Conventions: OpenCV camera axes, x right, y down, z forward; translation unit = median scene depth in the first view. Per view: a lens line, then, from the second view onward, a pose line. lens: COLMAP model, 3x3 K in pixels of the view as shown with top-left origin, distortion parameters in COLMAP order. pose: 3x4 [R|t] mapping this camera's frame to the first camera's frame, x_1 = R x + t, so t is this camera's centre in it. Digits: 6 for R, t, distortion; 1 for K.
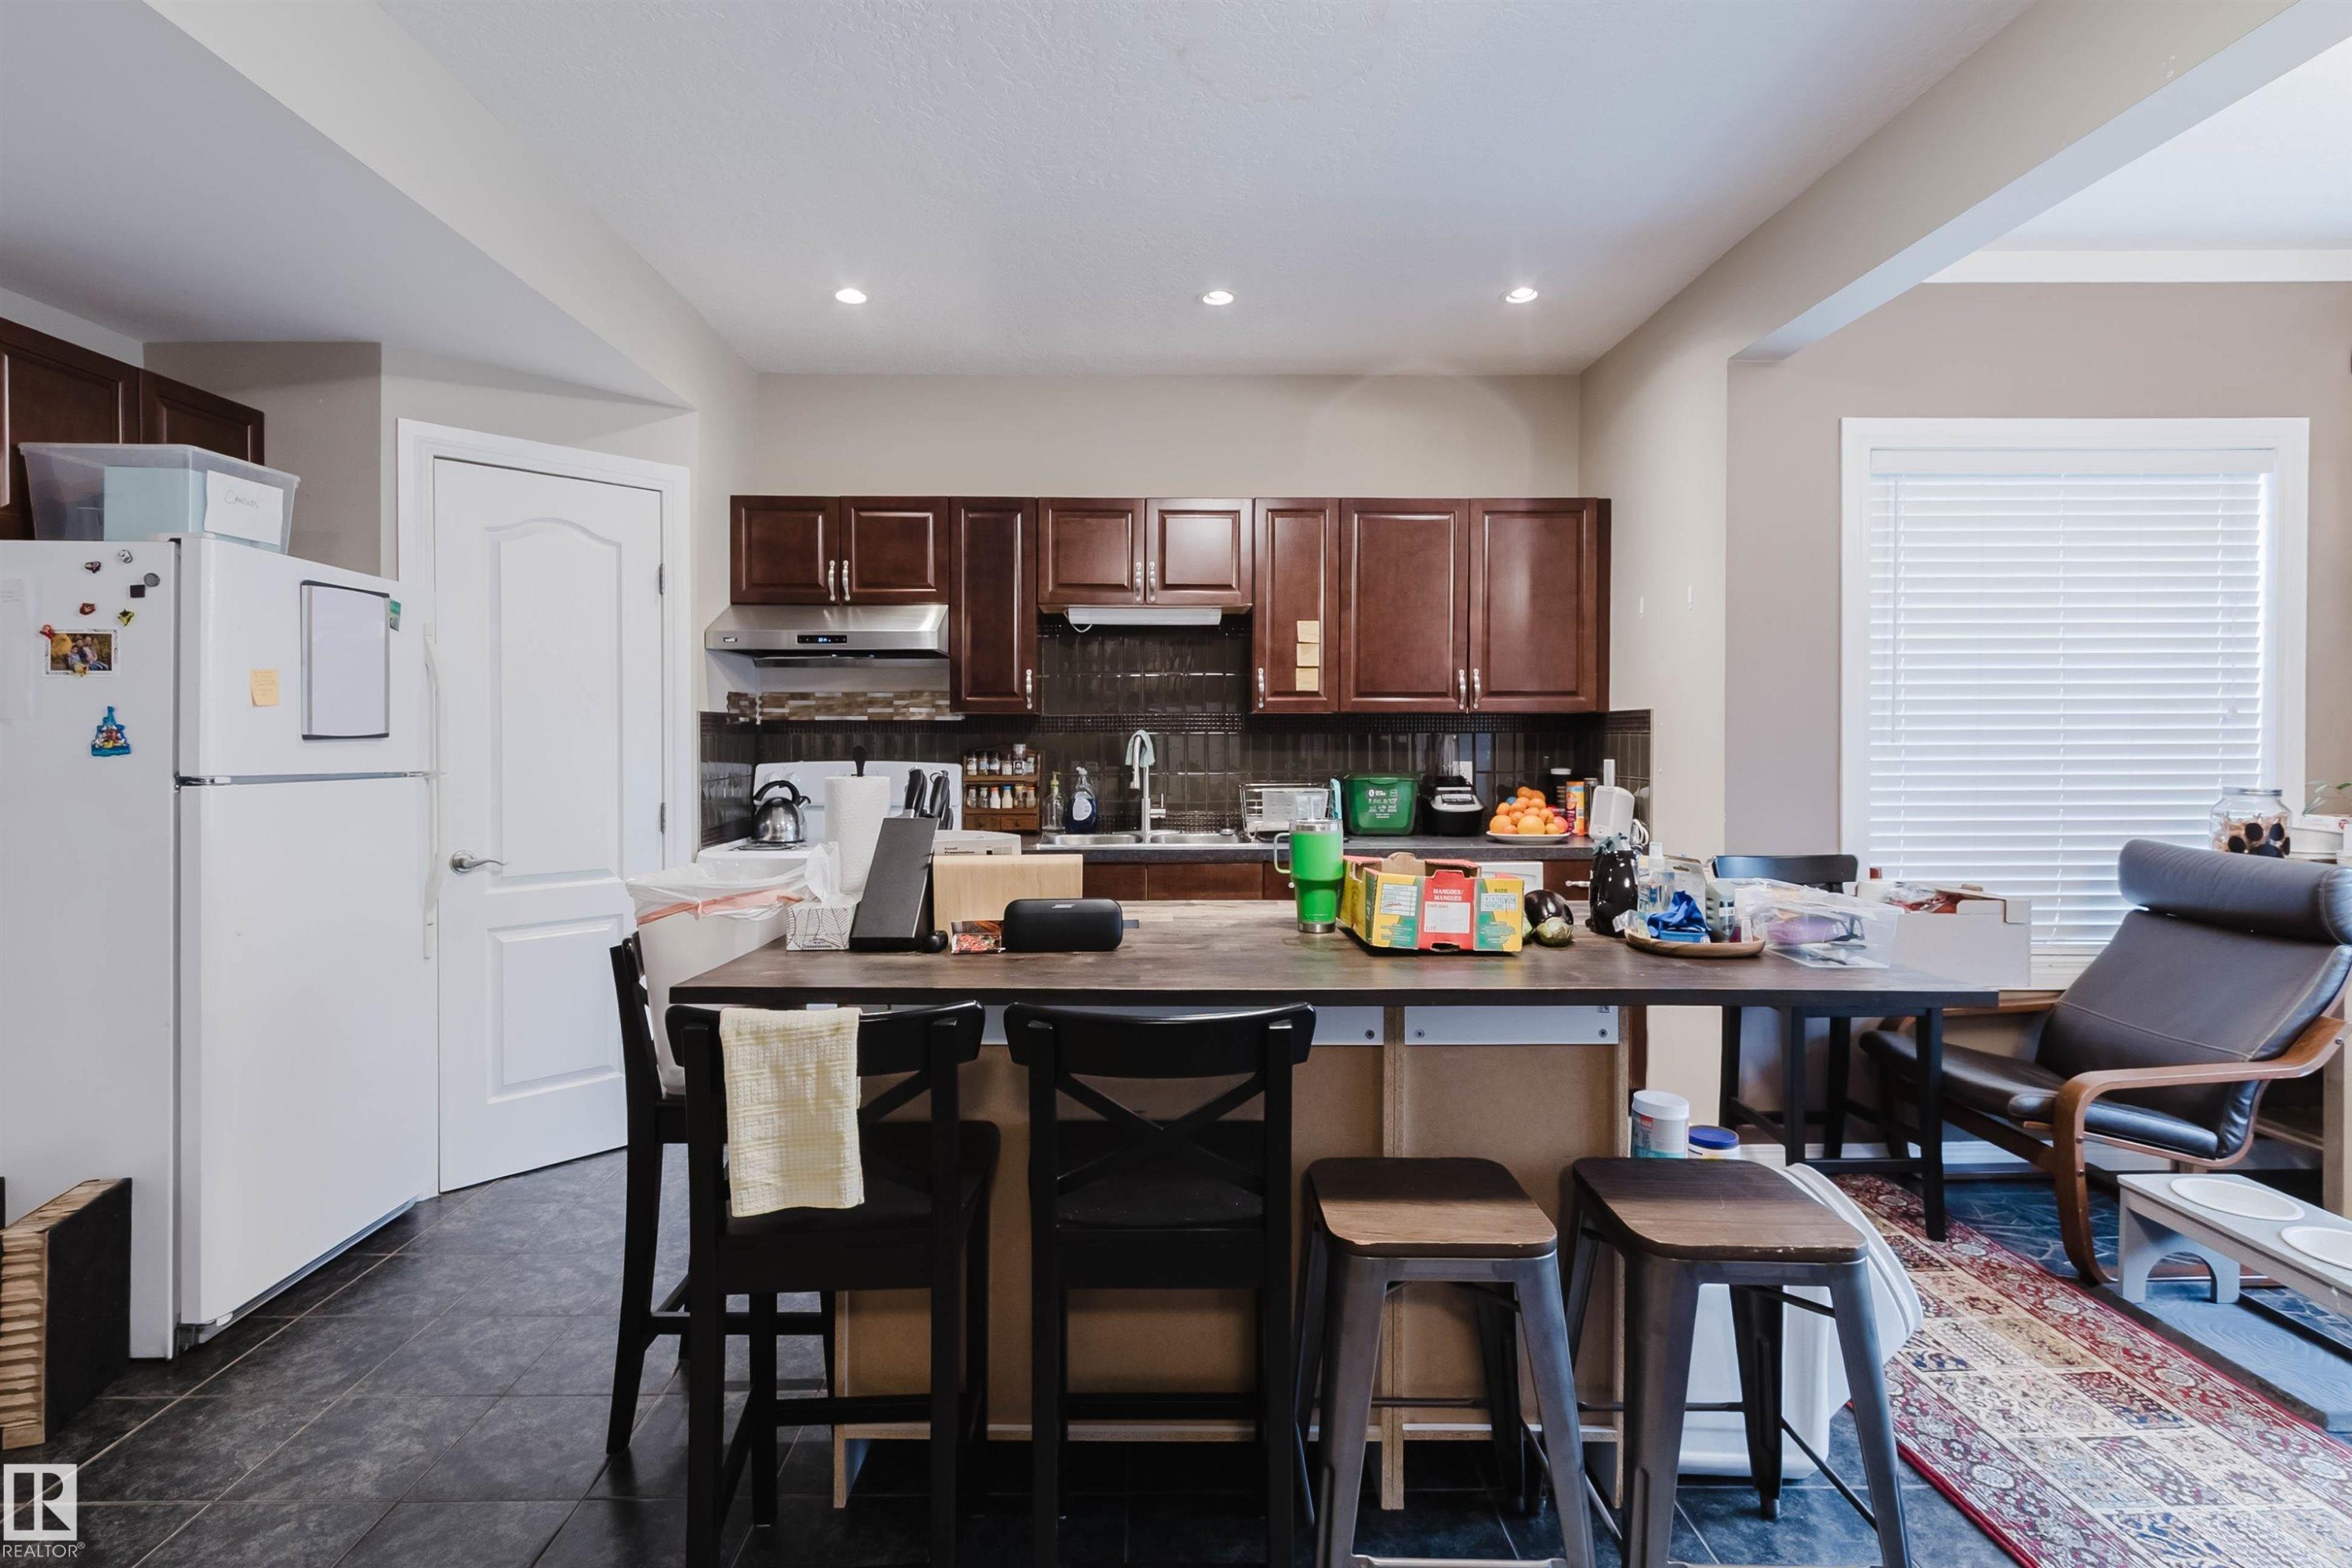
lens RADIAL K [[1154.6, 0, 1170.1], [0, 1154.6, 735.5], [0, 0, 1]] dist [0.001207, 0.000056]
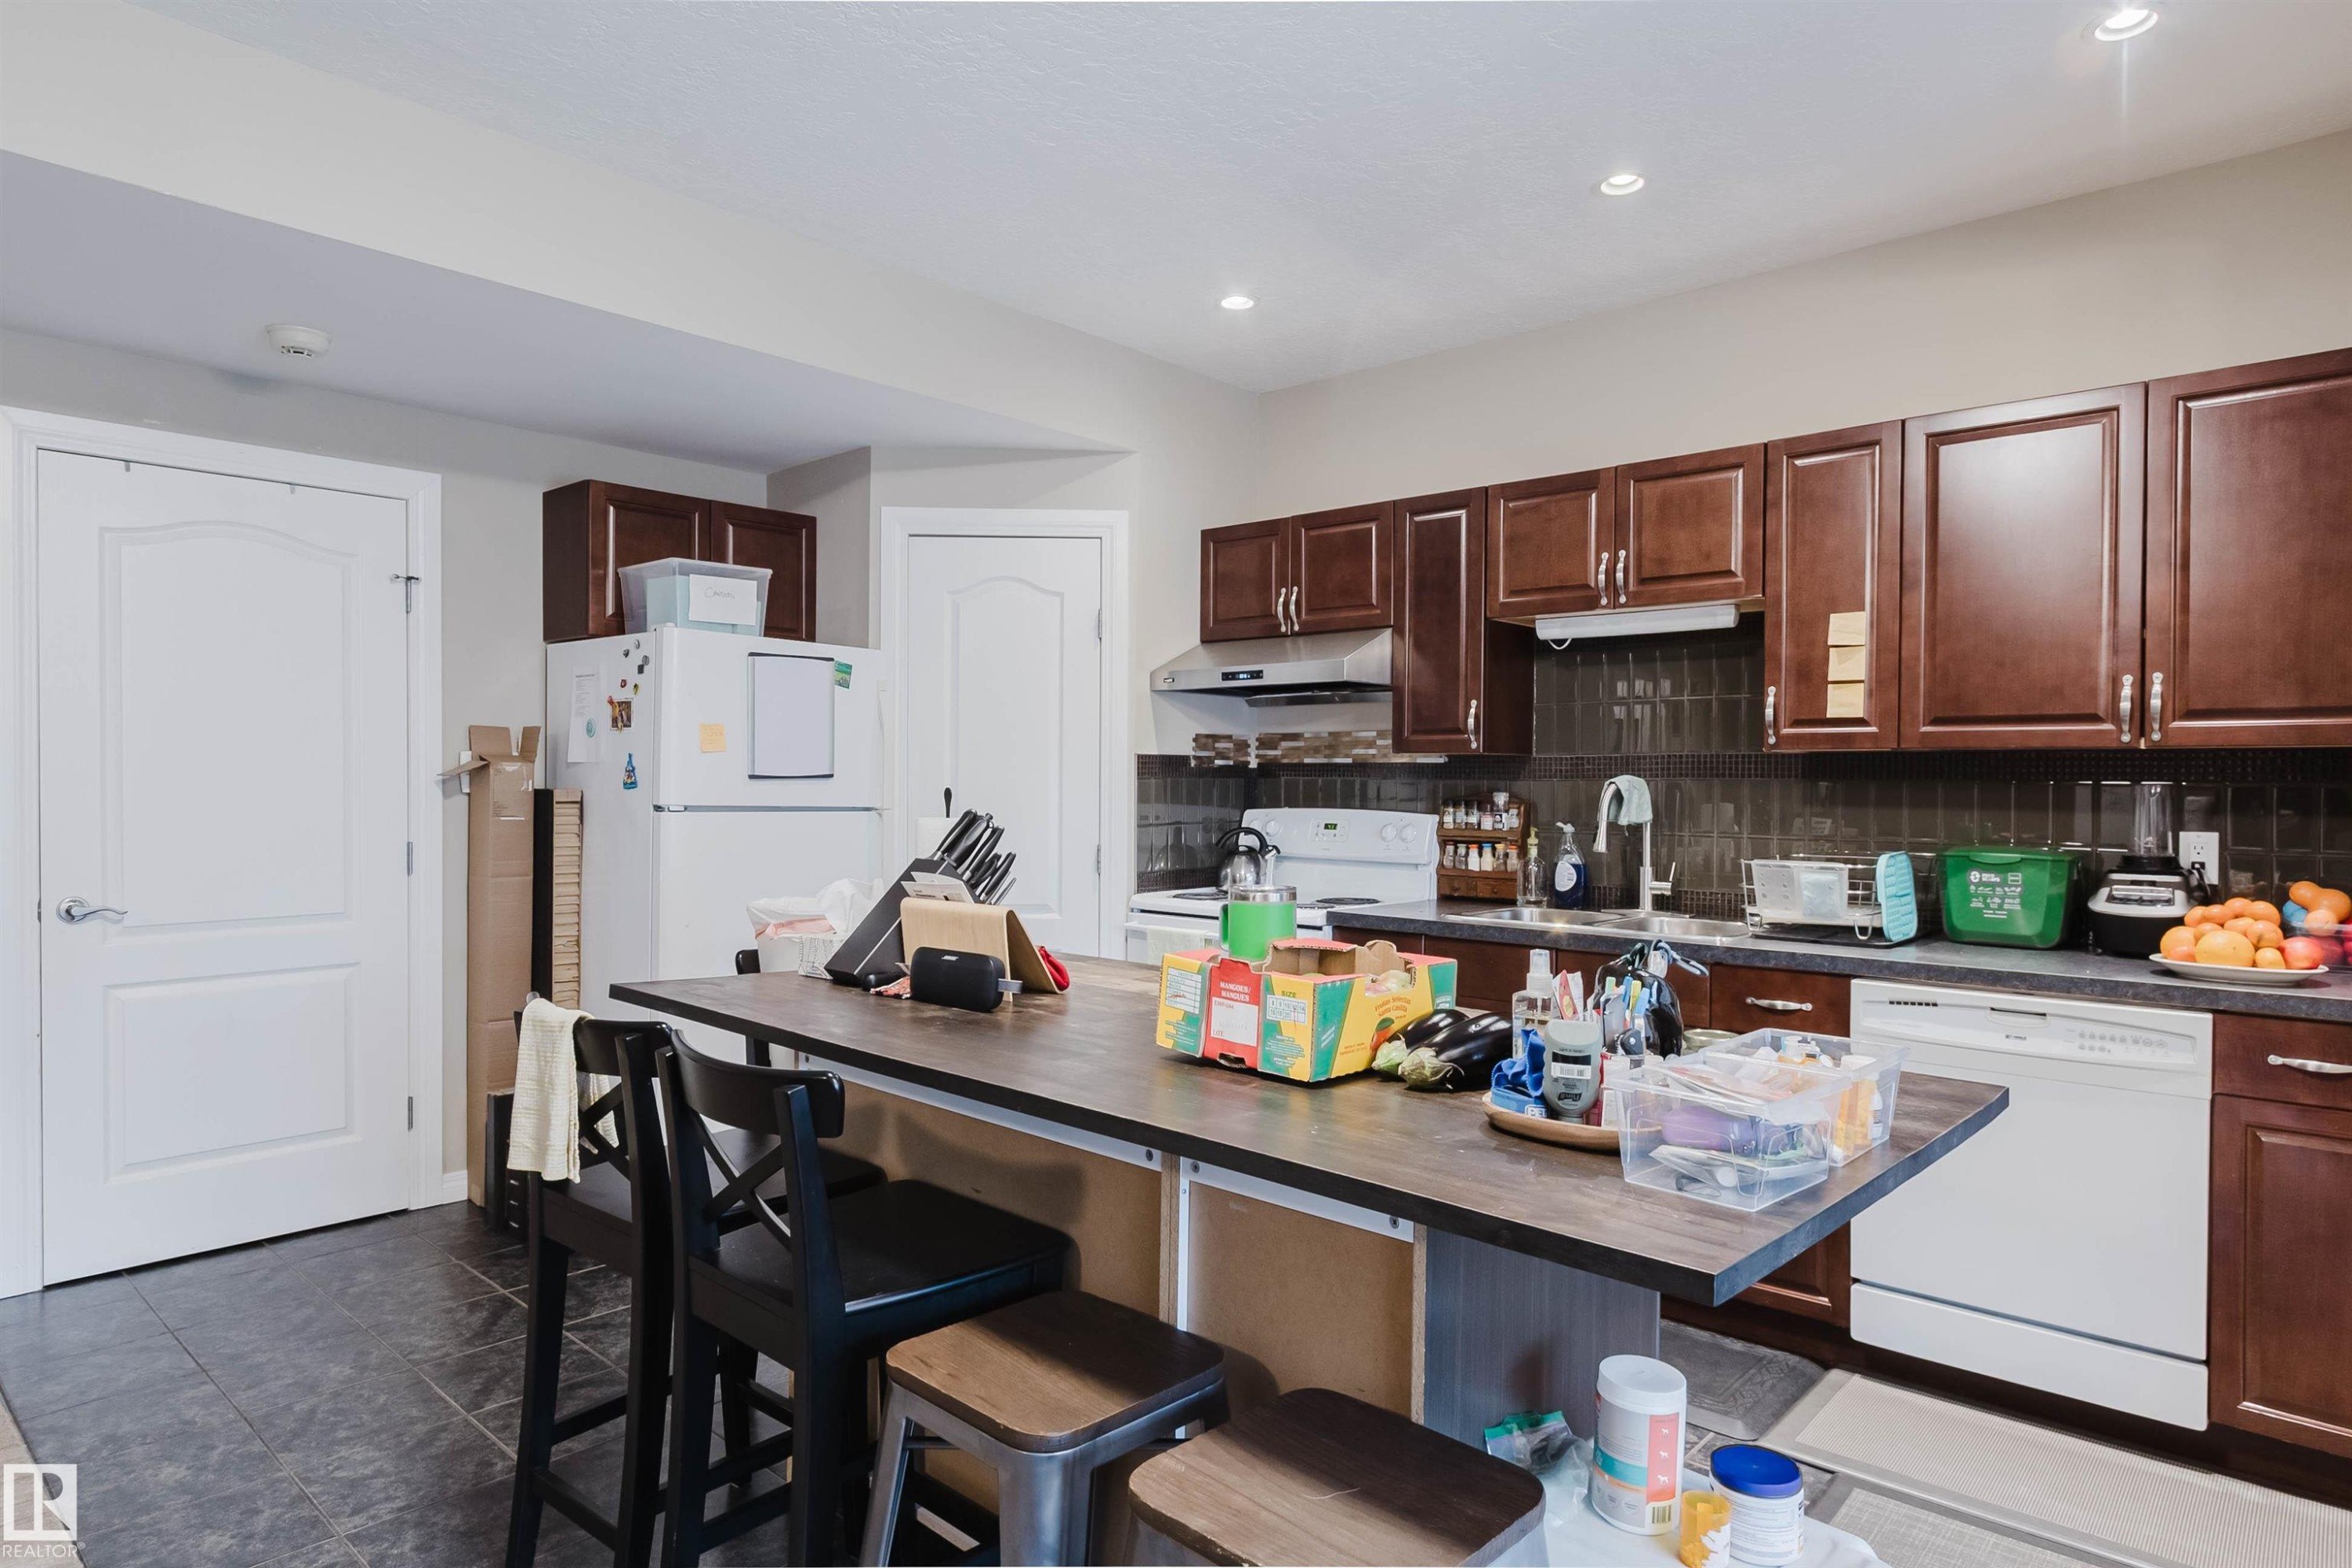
lens RADIAL K [[1375.8, 0, 1176.0], [0, 1375.8, 784.0], [0, 0, 1]] dist [0.005465, 0.000835]
pose [[0.712111, 0.008702, -0.702013, 0.404994], [-0.008448, 0.999957, 0.003827, -0.000026], [0.702016, 0.003205, 0.712154, 0.161811]]
